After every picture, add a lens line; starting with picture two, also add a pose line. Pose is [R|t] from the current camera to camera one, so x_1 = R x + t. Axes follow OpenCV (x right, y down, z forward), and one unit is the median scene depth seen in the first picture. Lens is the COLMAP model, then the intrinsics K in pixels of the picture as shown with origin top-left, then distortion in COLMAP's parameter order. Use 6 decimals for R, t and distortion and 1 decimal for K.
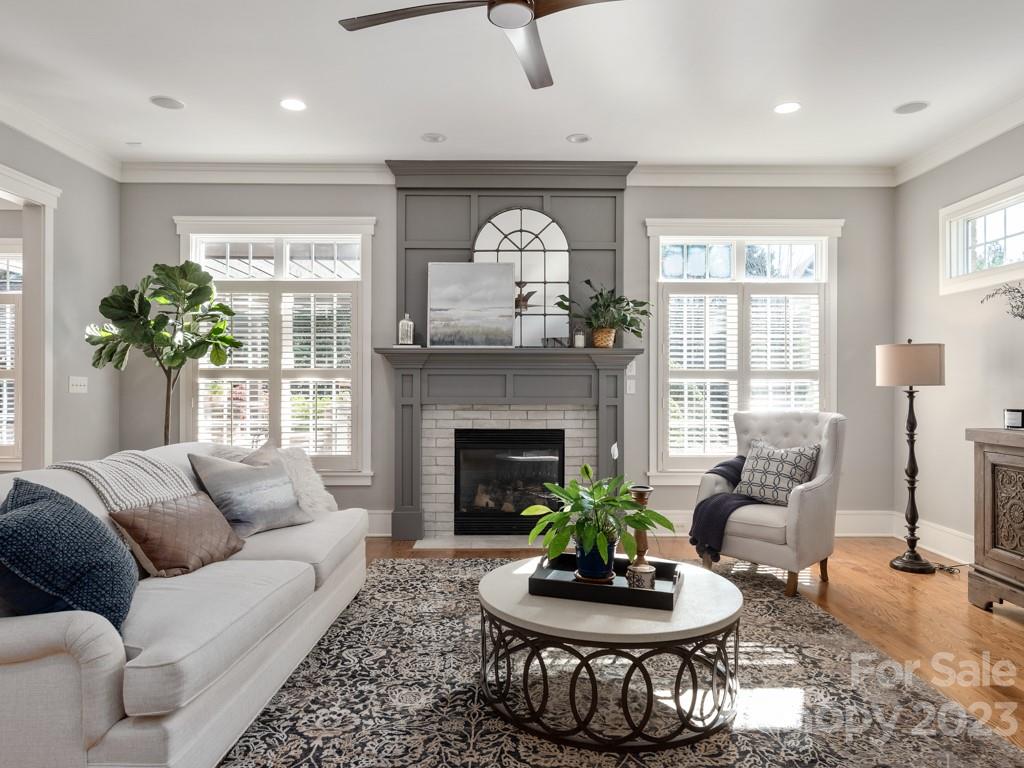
lens RADIAL K [[663.5, 0, 516.9], [0, 663.5, 379.4], [0, 0, 1]] dist [0.006444, -0.003407]
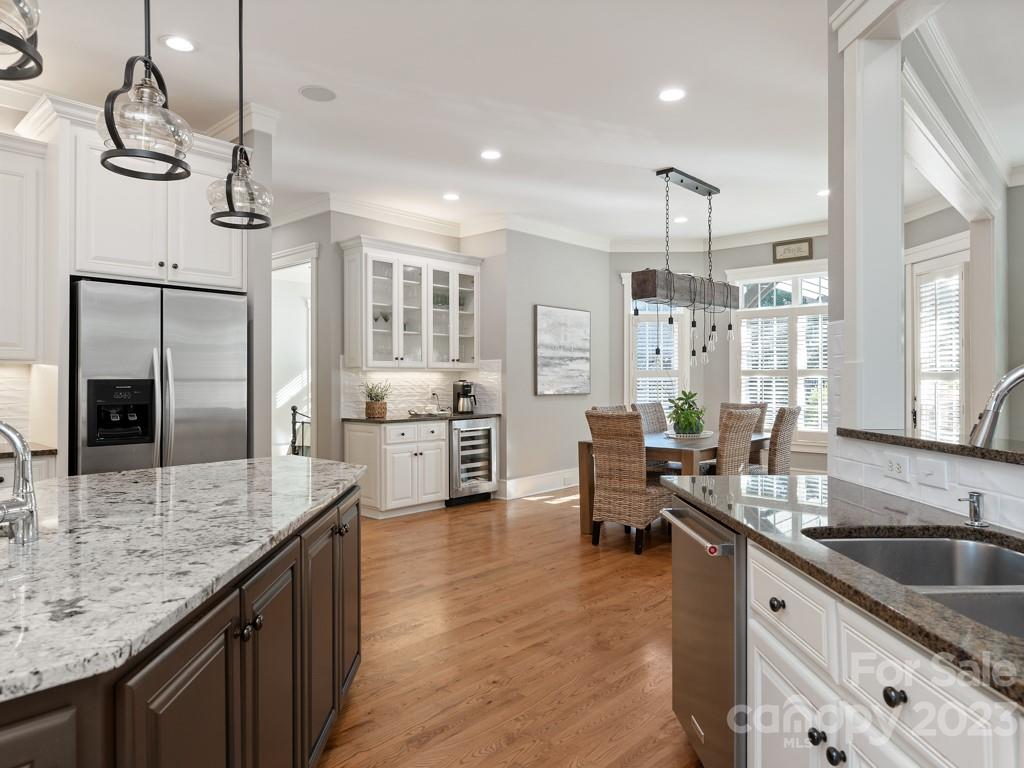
lens RADIAL K [[663.5, 0, 512.7], [0, 663.5, 375.6], [0, 0, 1]] dist [0.006444, -0.003407]
pose [[0.722698, -0.003022, -0.691158, 0.207403], [0.003023, 0.999995, -0.001212, -0.002868], [0.691158, -0.001214, 0.722703, -0.494960]]
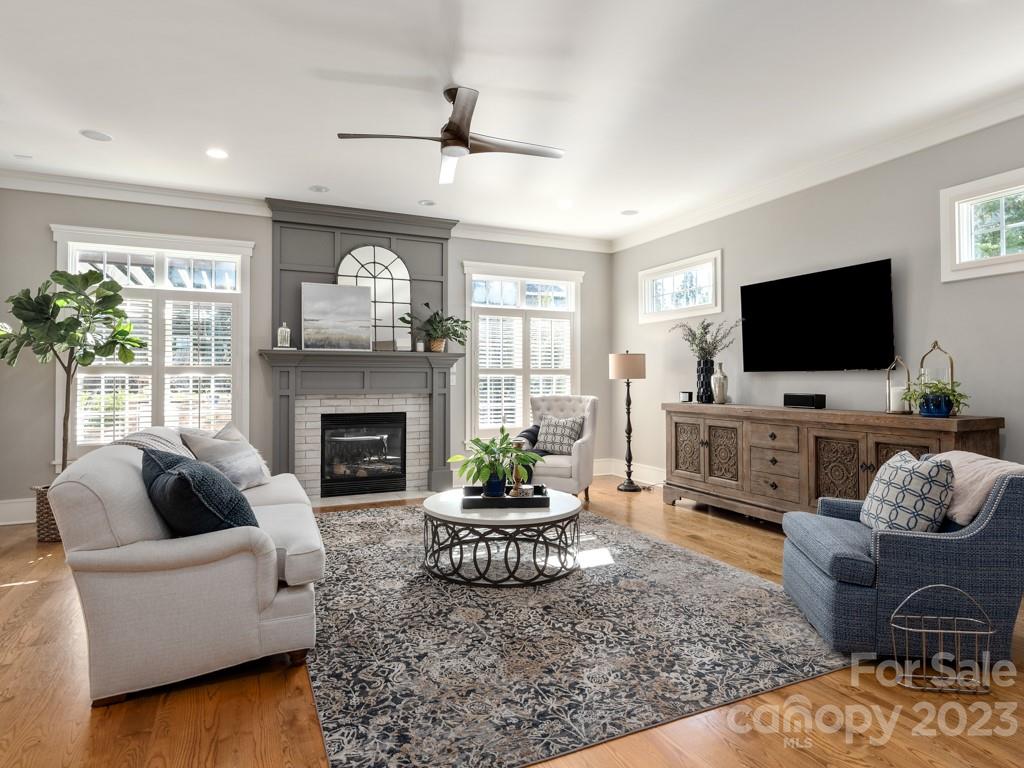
lens RADIAL K [[575.1, 0, 508.9], [0, 575.1, 365.6], [0, 0, 1]] dist [-0.001539, 0.000677]
pose [[0.914793, 0.006361, 0.403873, -0.232171], [-0.000242, 0.999884, -0.015199, -0.001581], [-0.403923, 0.013806, 0.914689, -0.170451]]
